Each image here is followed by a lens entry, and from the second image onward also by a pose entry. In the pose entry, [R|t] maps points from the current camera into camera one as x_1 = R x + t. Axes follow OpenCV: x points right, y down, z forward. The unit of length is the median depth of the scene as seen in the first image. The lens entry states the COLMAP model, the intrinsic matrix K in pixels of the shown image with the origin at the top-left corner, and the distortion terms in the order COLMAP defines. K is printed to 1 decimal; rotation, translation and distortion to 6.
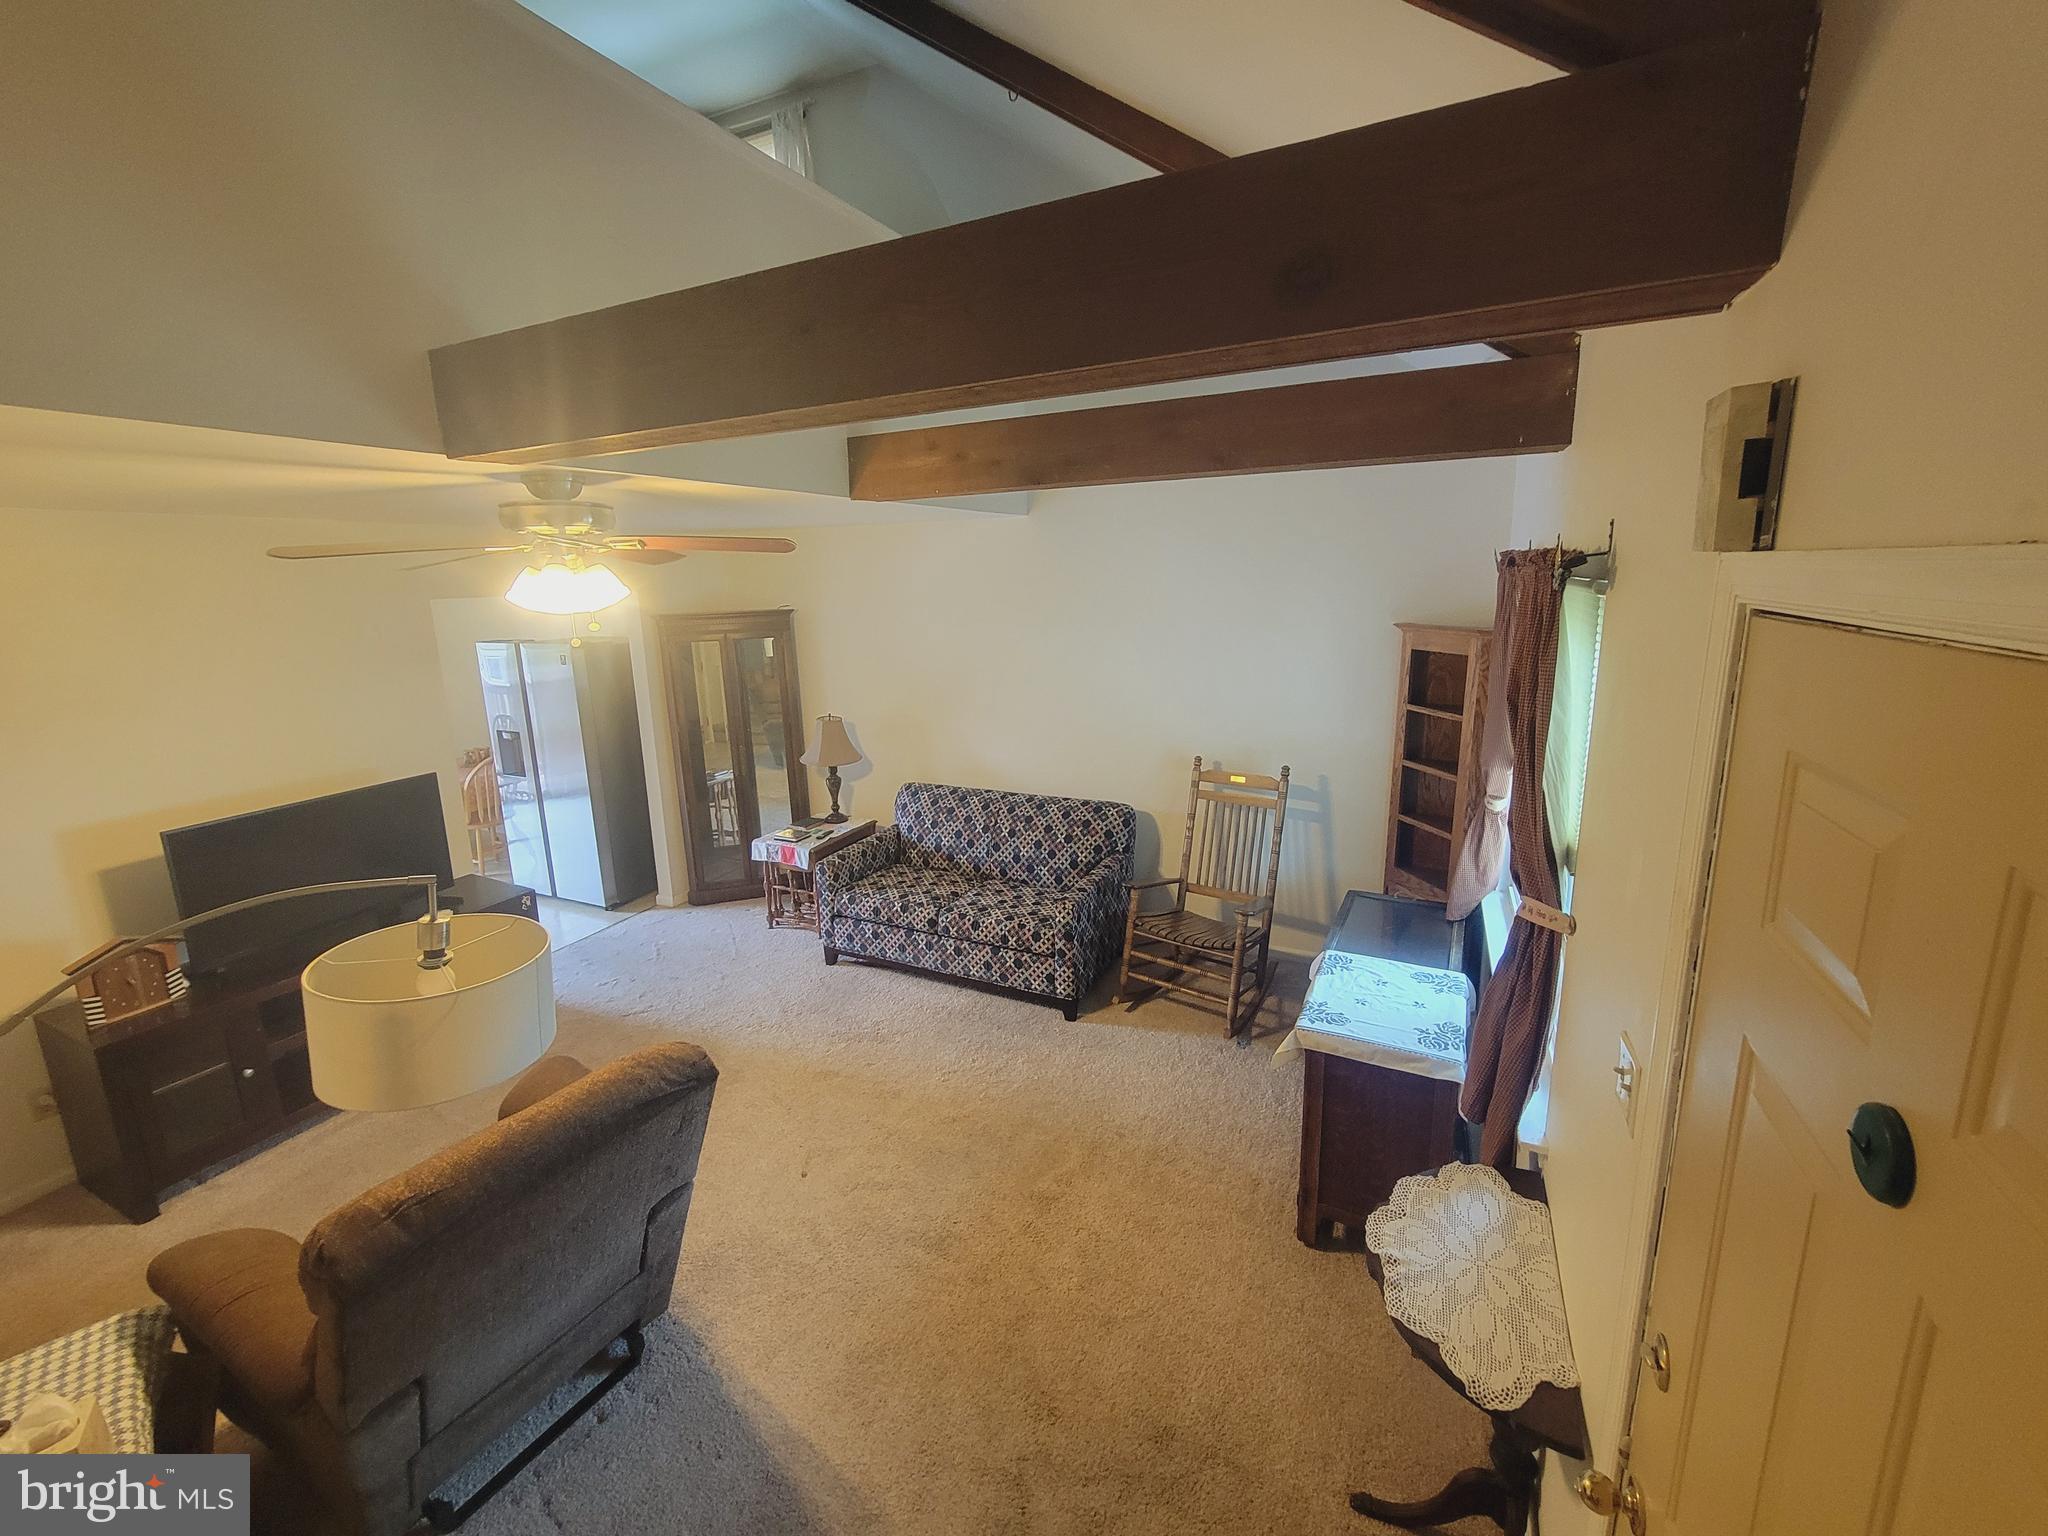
lens RADIAL K [[837.6, 0, 1028.7], [0, 837.6, 747.0], [0, 0, 1]] dist [-0.002054, 0.000270]
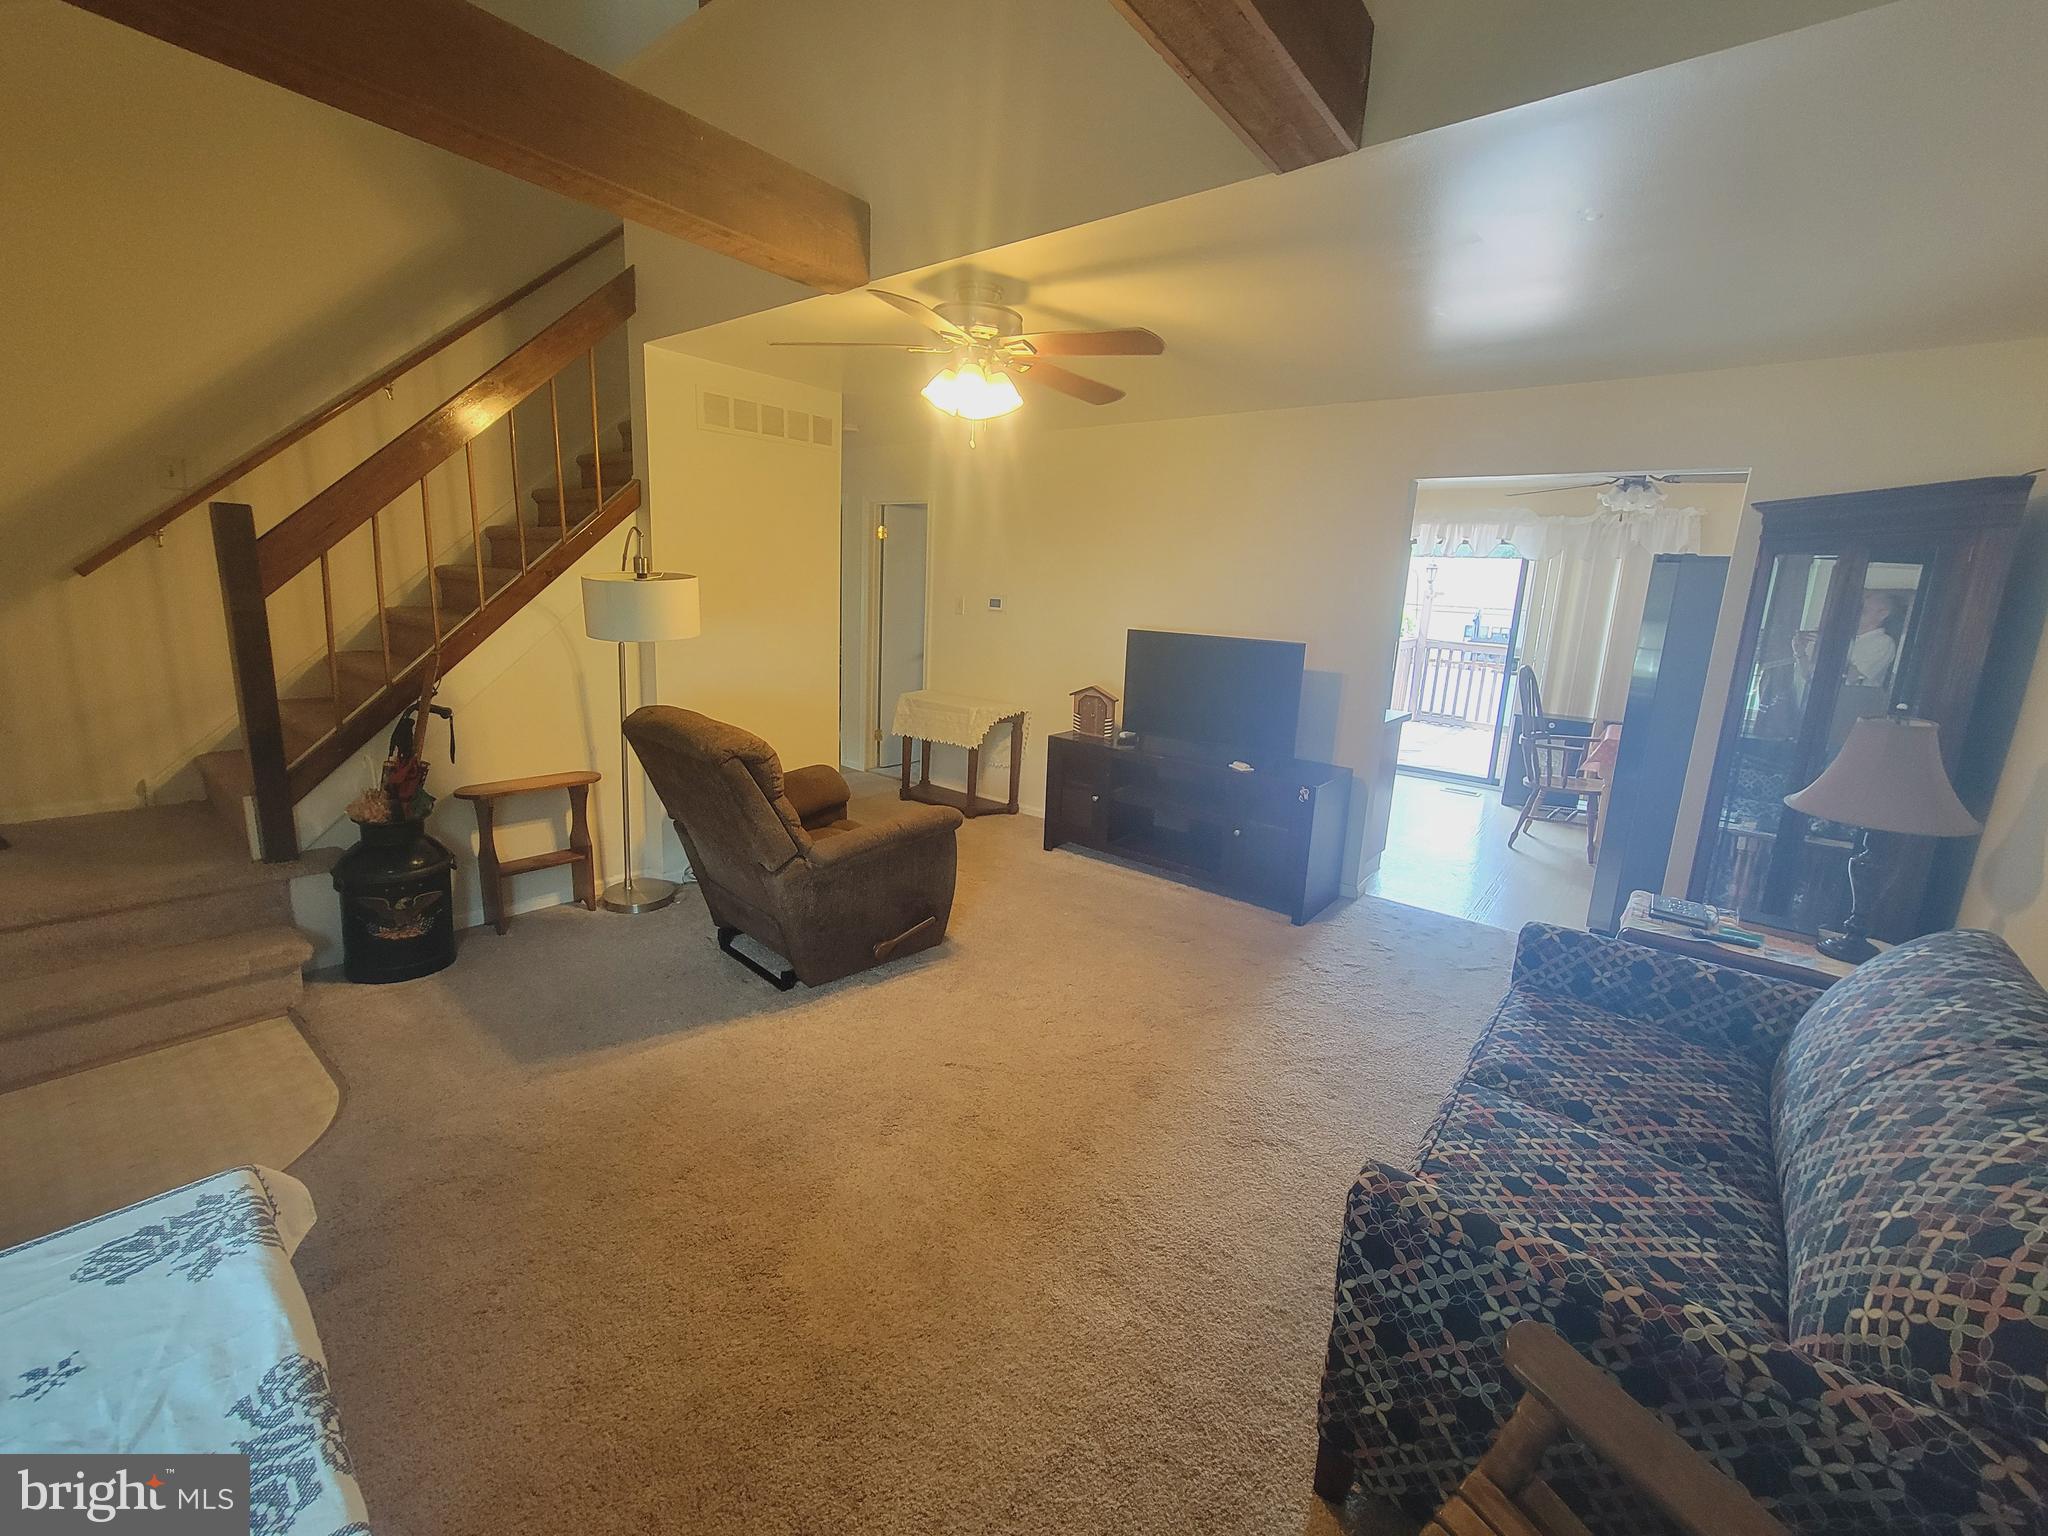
lens RADIAL K [[837.6, 0, 1028.7], [0, 837.6, 747.0], [0, 0, 1]] dist [-0.002054, 0.000270]
pose [[-0.232636, 0.204752, -0.950767, 0.475895], [-0.230263, 0.938198, 0.258386, -0.051296], [0.944912, 0.279036, -0.171112, 1.116604]]
